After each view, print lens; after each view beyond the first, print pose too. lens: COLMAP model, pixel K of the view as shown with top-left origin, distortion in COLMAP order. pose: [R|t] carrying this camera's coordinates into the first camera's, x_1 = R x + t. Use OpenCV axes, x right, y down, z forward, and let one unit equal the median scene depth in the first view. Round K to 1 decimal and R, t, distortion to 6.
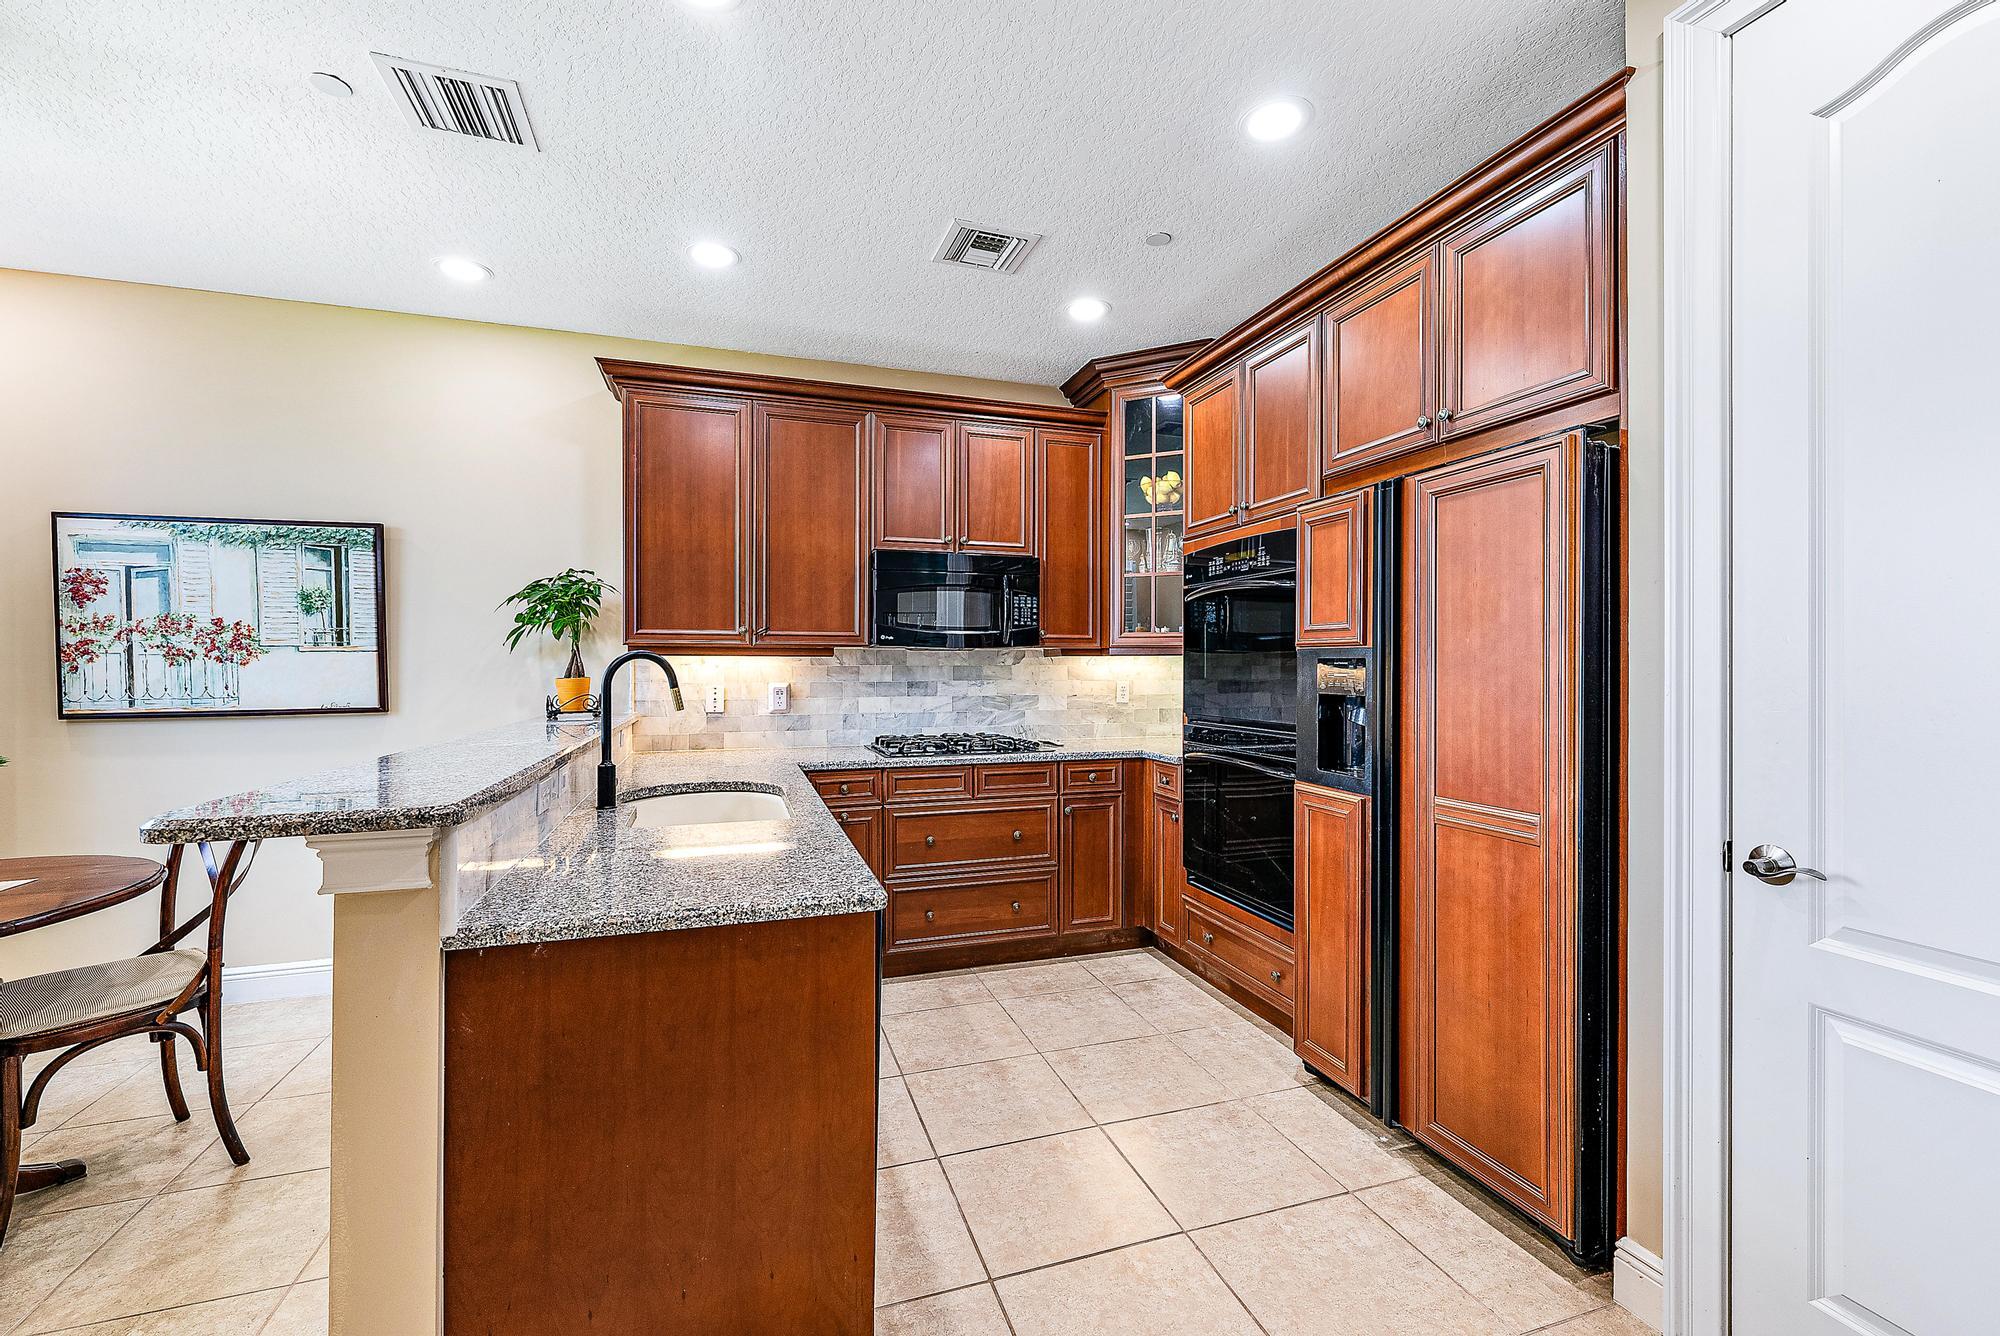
lens RADIAL K [[834.5, 0, 1009.4], [0, 834.5, 664.0], [0, 0, 1]] dist [-0.000002, -0.000086]
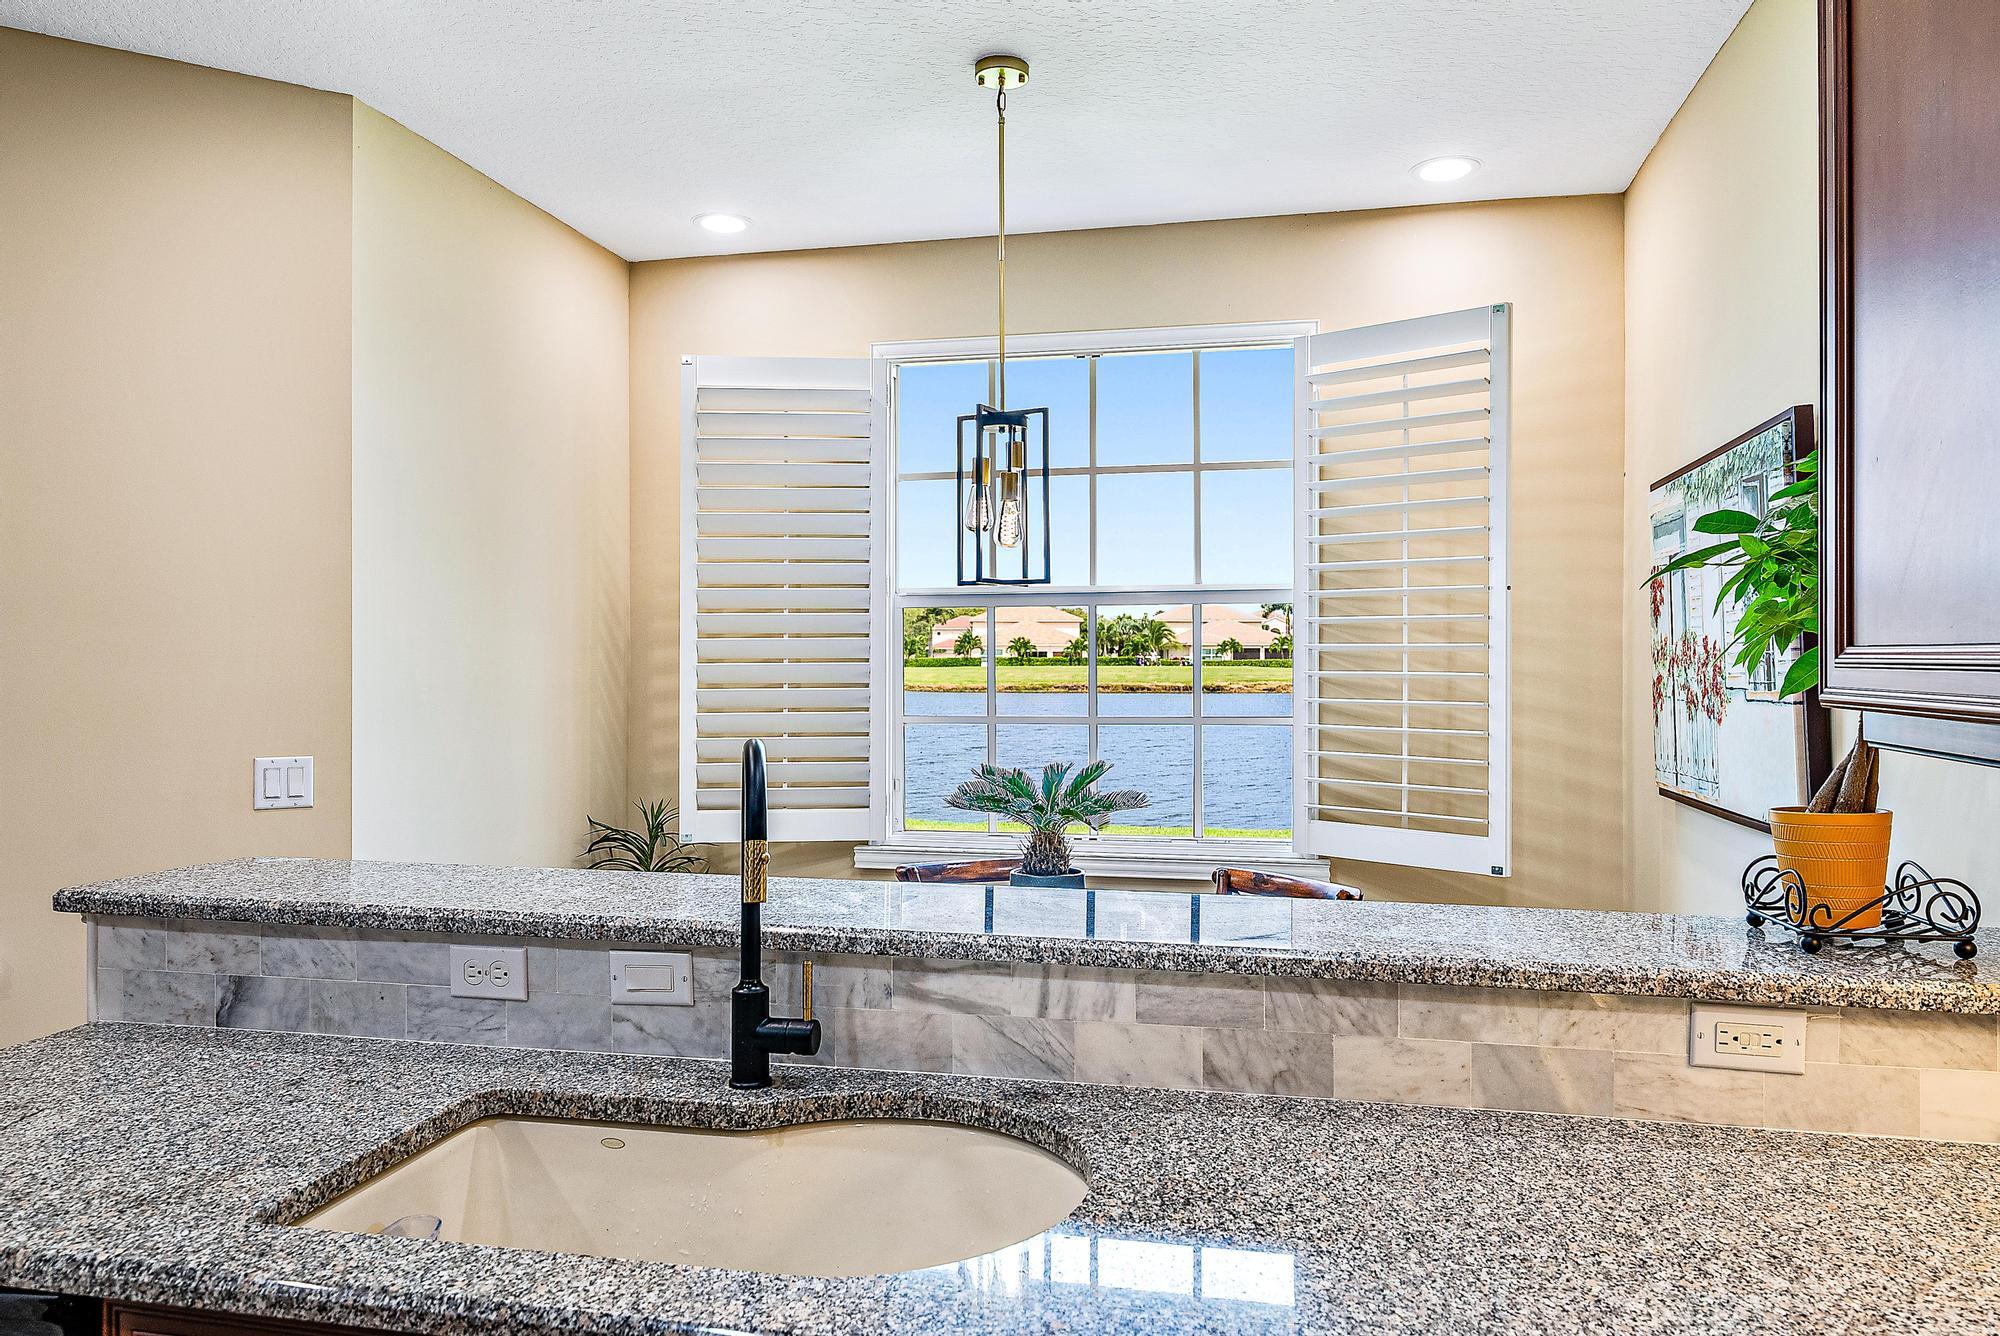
lens RADIAL K [[1342.8, 0, 1000.0], [0, 1342.8, 668.0], [0, 0, 1]] dist [0.000088, 0.000912]
pose [[-0.515618, 0.007108, -0.856789, 0.051592], [0.001647, 0.999972, 0.007305, -0.039866], [0.856817, 0.002355, -0.515615, 1.019290]]
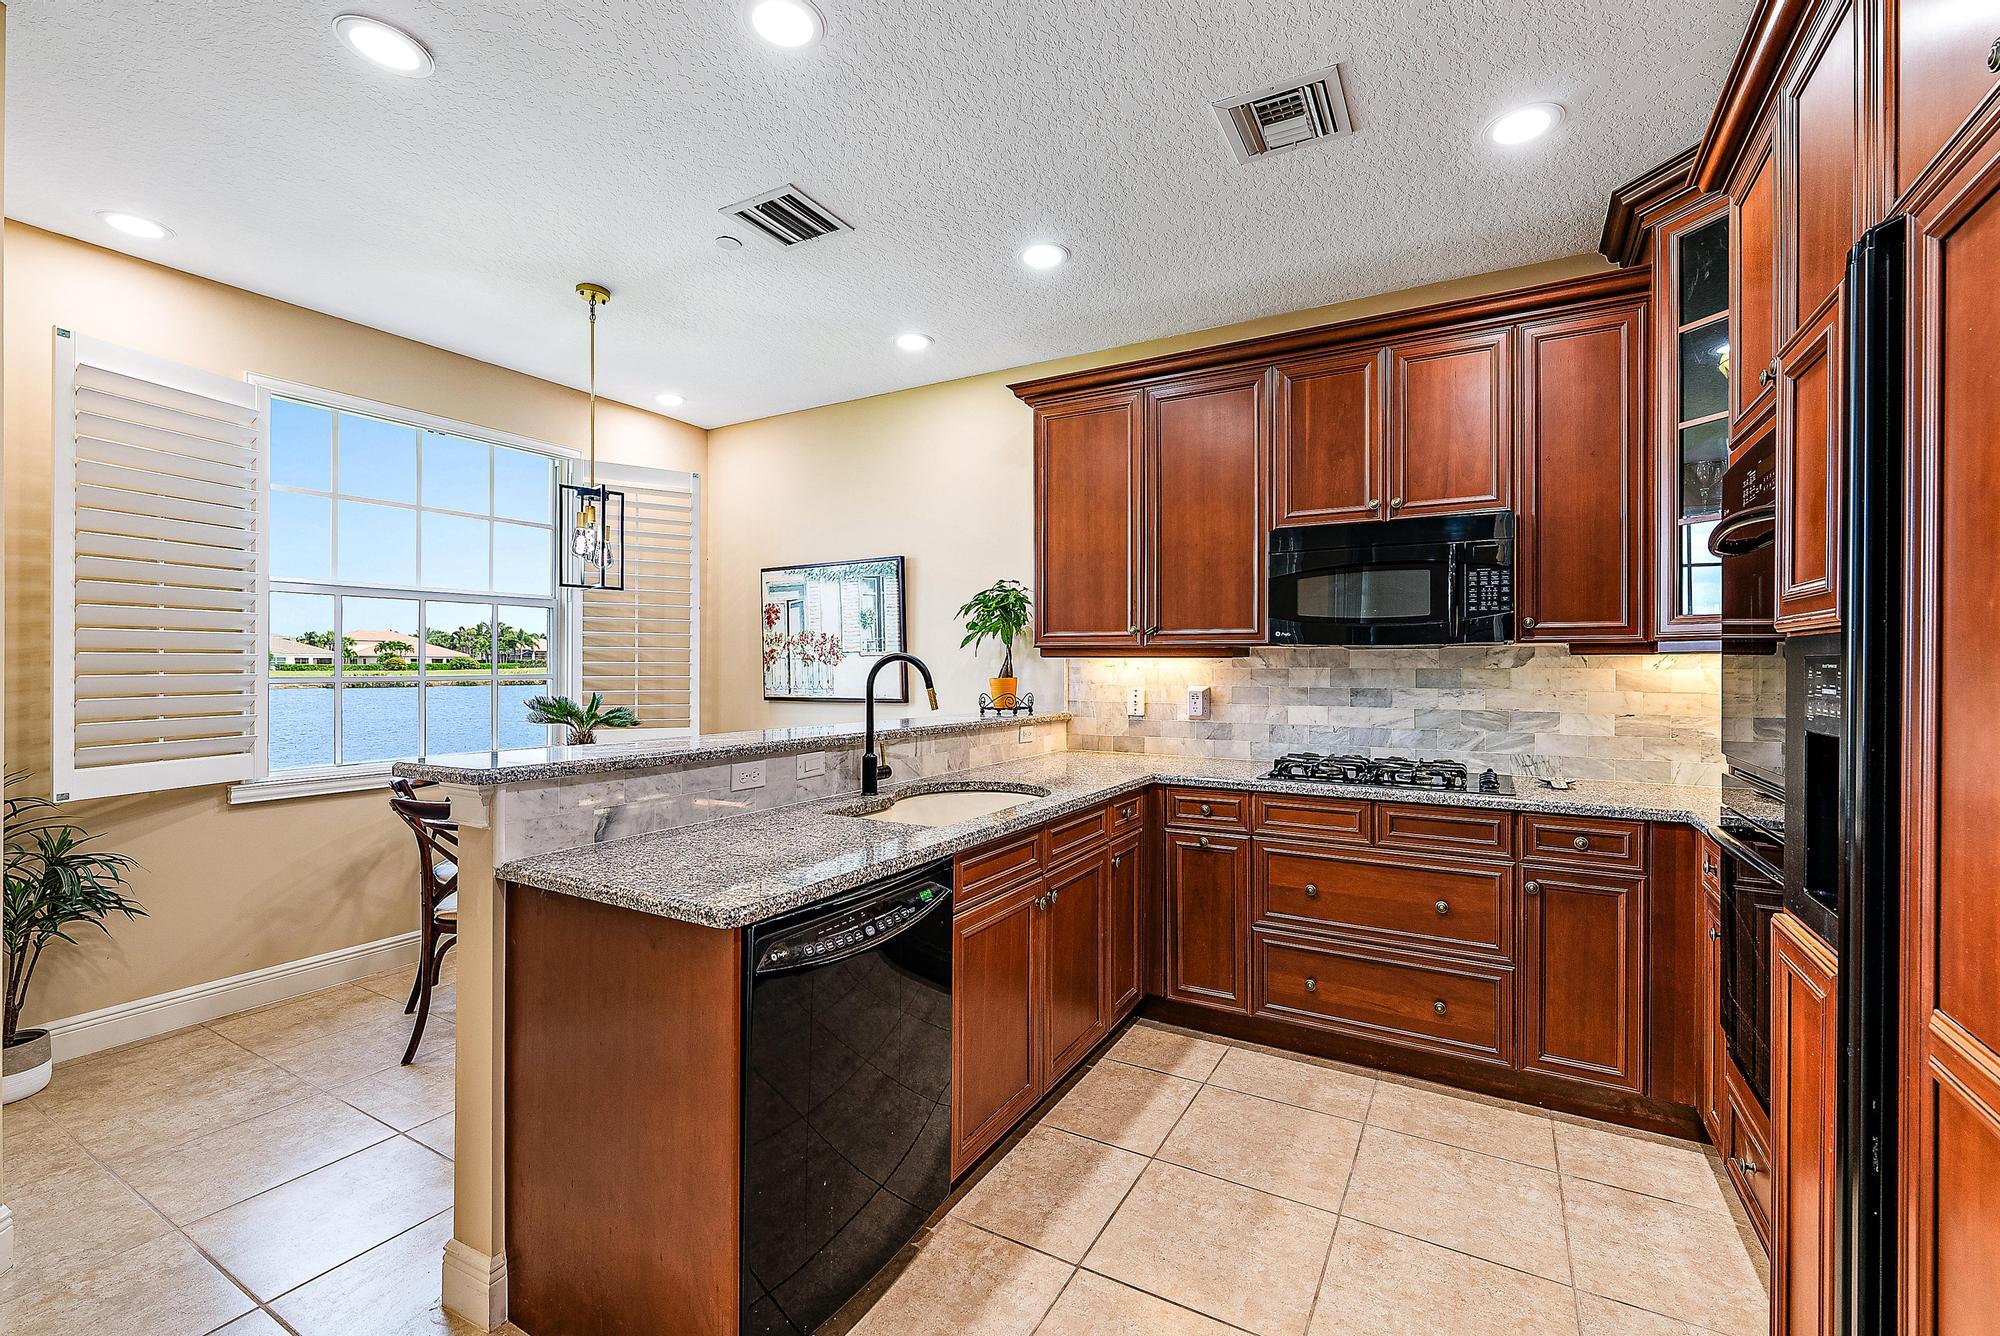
lens RADIAL K [[847.2, 0, 1002.3], [0, 847.2, 662.1], [0, 0, 1]] dist [-0.000020, -0.000080]
pose [[0.661365, -0.001668, -0.750063, 0.331814], [-0.002016, 0.999990, -0.004001, -0.000128], [0.750062, 0.004159, 0.661355, 0.262713]]
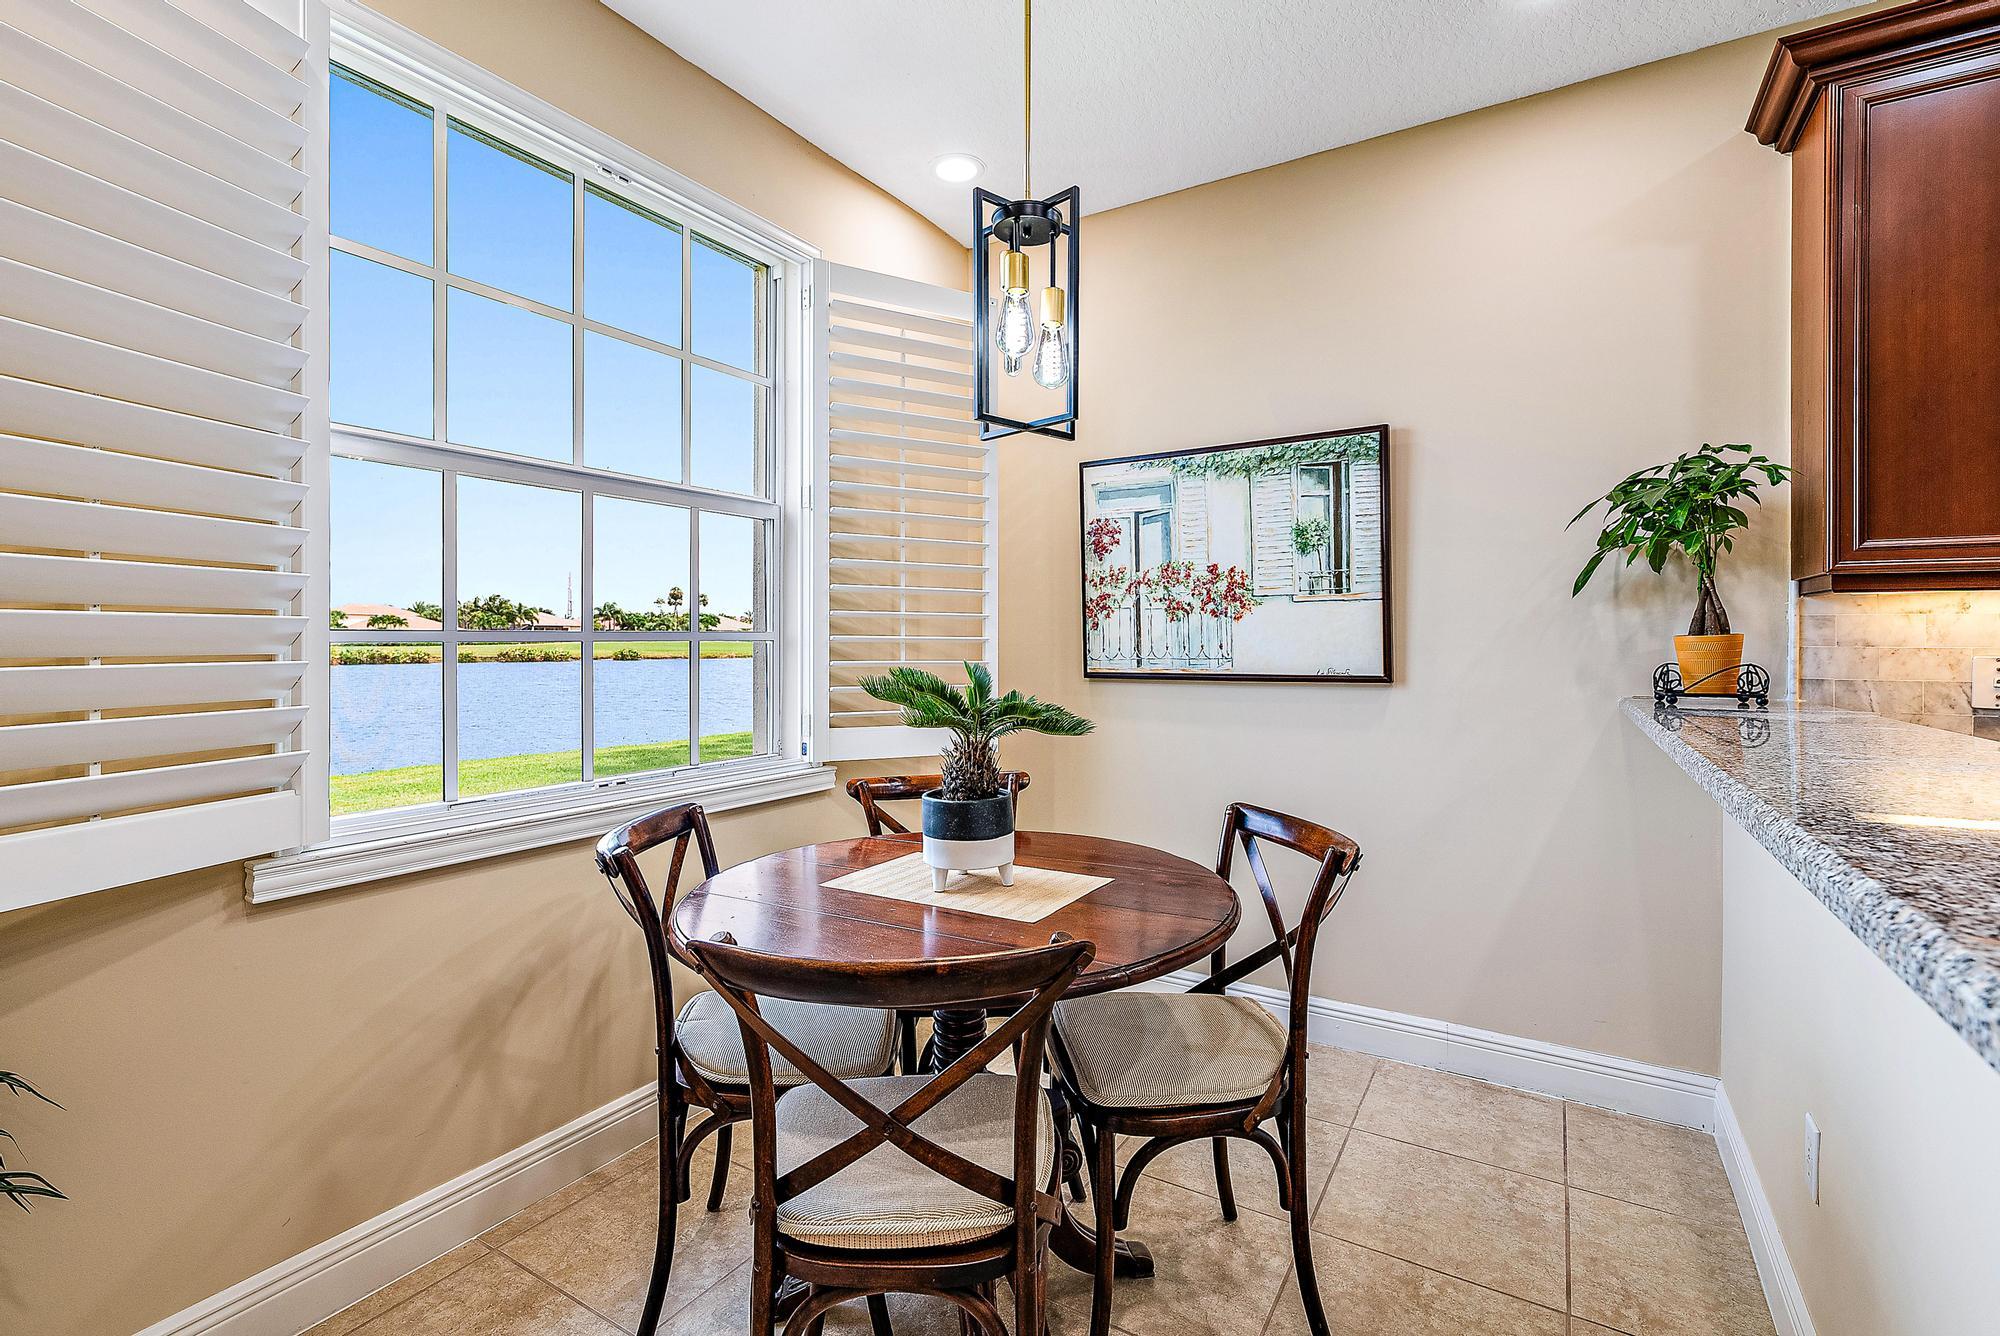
lens RADIAL K [[910.5, 0, 1006.9], [0, 910.5, 644.8], [0, 0, 1]] dist [0.001502, -0.000161]
pose [[0.642895, 0.004270, -0.765943, -0.364713], [-0.002307, 0.999991, 0.003638, 0.023046], [0.765951, -0.000572, 0.642898, 0.238249]]
